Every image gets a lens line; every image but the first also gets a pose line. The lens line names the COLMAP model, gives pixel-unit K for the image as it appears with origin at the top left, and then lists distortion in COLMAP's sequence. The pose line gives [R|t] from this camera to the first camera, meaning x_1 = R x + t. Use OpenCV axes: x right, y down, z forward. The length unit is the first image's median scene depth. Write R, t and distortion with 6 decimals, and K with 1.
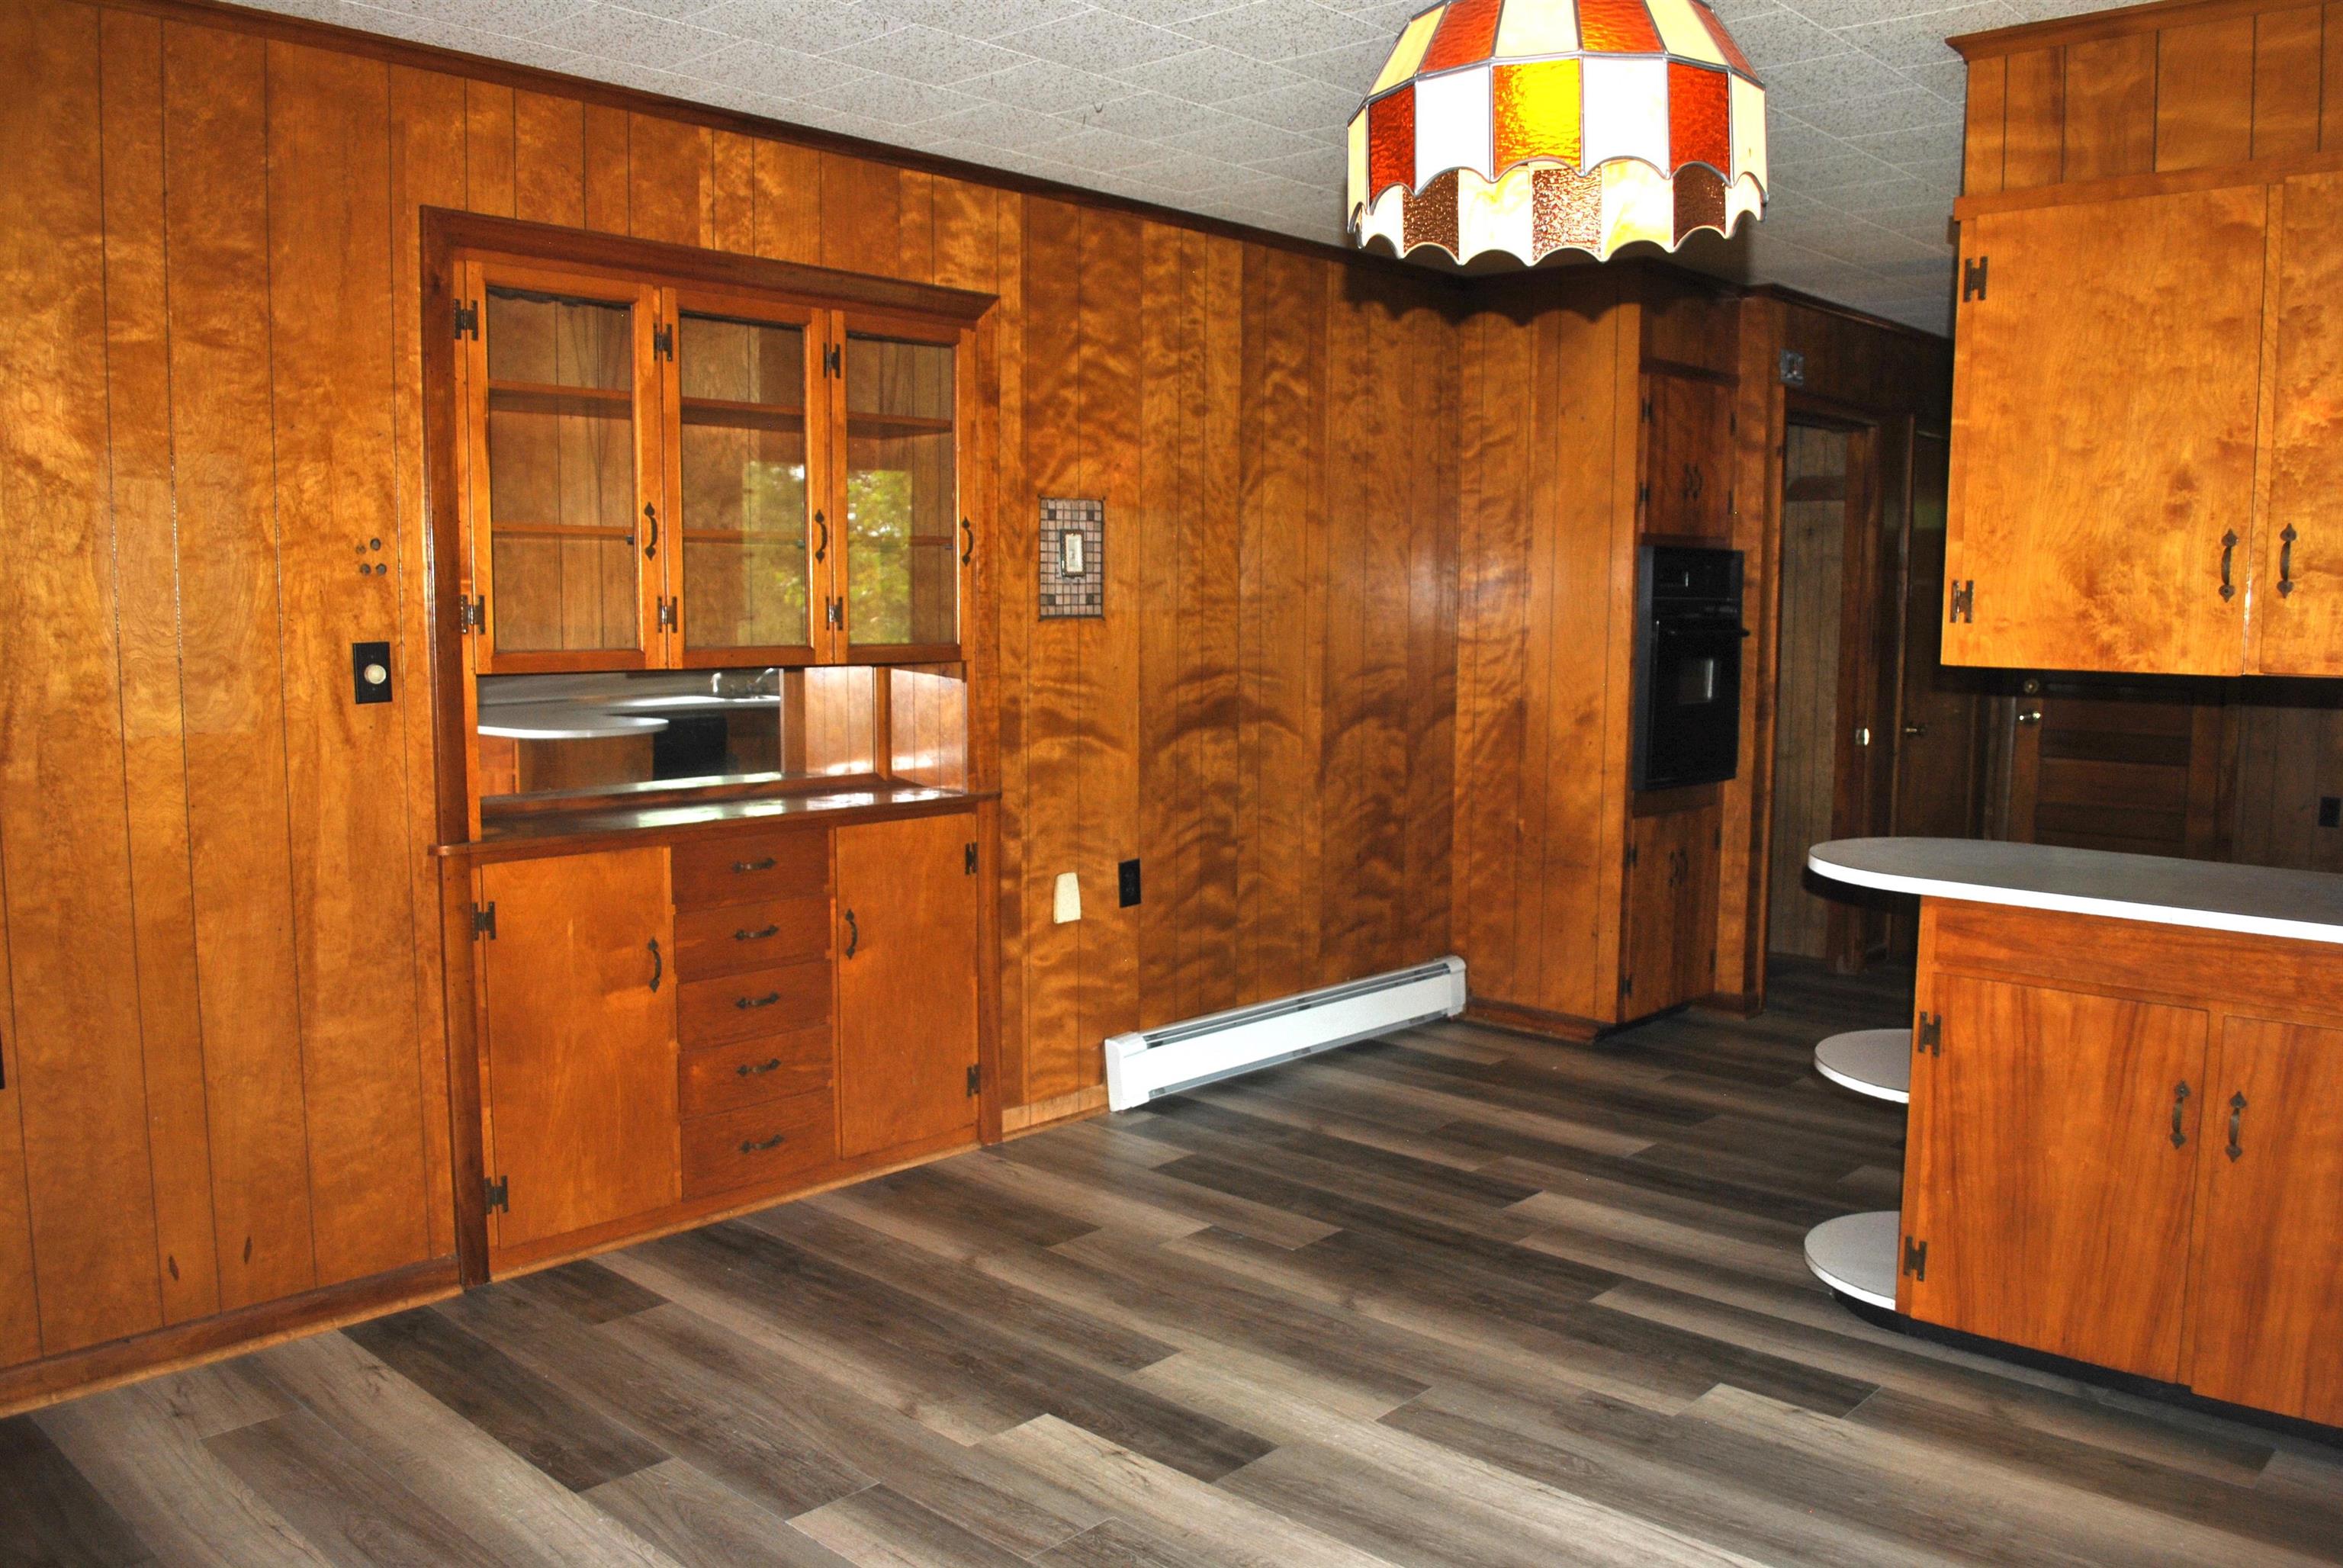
lens RADIAL K [[1854.2, 0, 1182.6], [0, 1854.2, 786.7], [0, 0, 1]] dist [-0.069944, 0.005619]
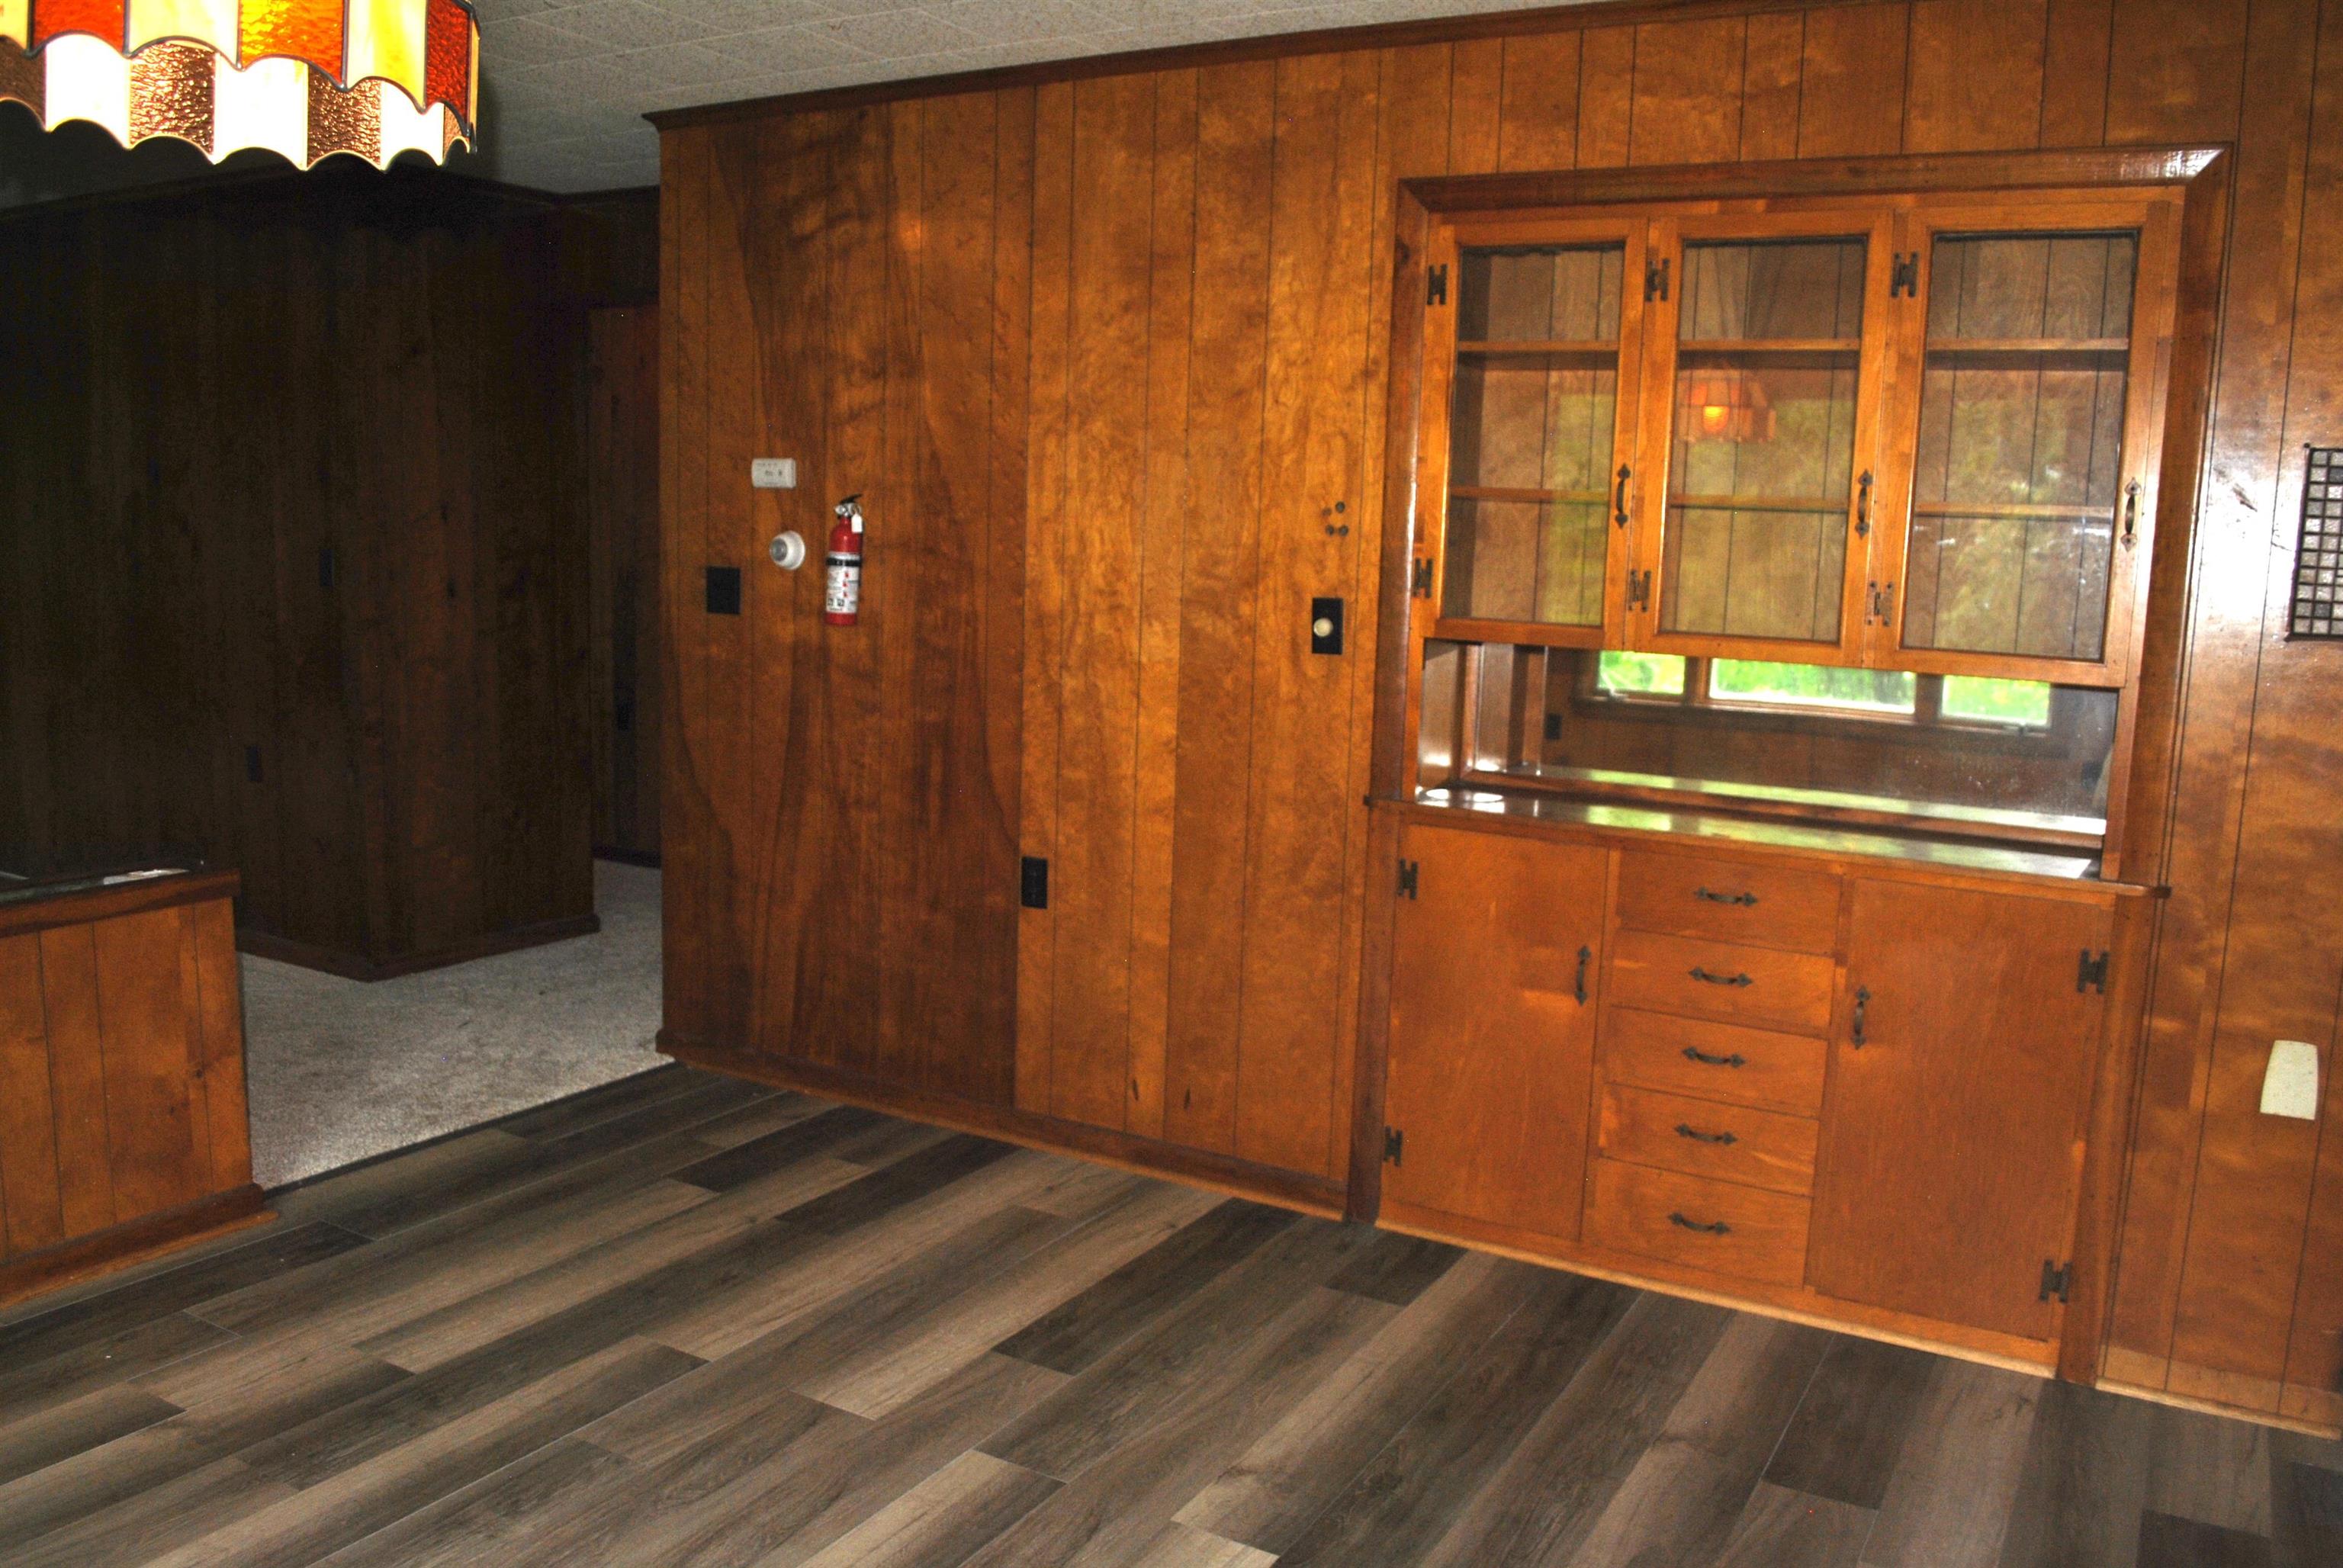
lens RADIAL K [[1854.2, 0, 1178.1], [0, 1854.2, 782.1], [0, 0, 1]] dist [-0.069944, 0.005619]
pose [[0.215492, 0.133721, -0.967306, 0.603608], [-0.133069, 0.985360, 0.106573, -0.075114], [0.967396, 0.105753, 0.230132, 0.663736]]
